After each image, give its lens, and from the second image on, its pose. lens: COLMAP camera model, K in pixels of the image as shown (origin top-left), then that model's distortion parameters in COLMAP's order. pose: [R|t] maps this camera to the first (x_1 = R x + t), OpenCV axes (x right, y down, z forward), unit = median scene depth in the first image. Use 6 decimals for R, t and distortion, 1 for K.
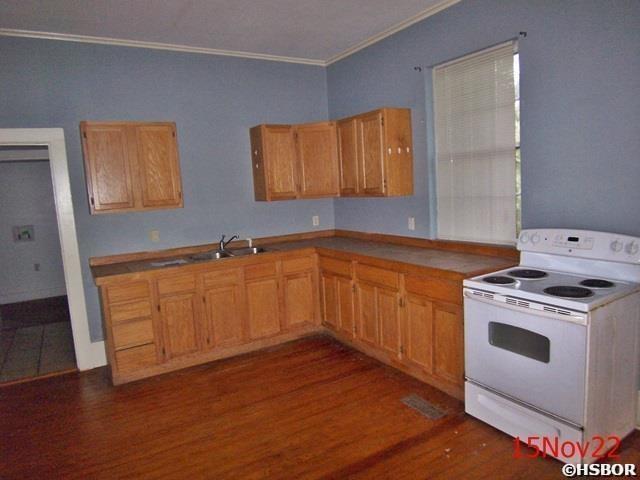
lens RADIAL K [[438.8, 0, 320.0], [0, 438.8, 240.0], [0, 0, 1]] dist [-0.011298, -0.005068]
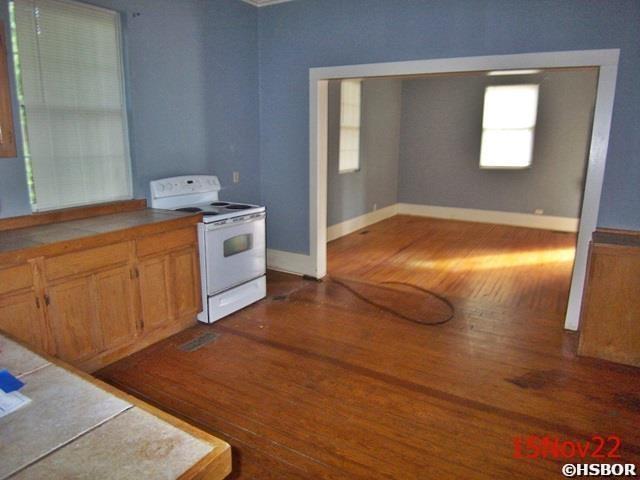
lens RADIAL K [[438.8, 0, 320.0], [0, 438.8, 240.0], [0, 0, 1]] dist [-0.011298, -0.005068]
pose [[-0.479810, -0.142299, 0.865756, -0.846933], [0.134313, 0.963216, 0.232756, -0.088868], [-0.867031, 0.227960, -0.443048, 1.177923]]
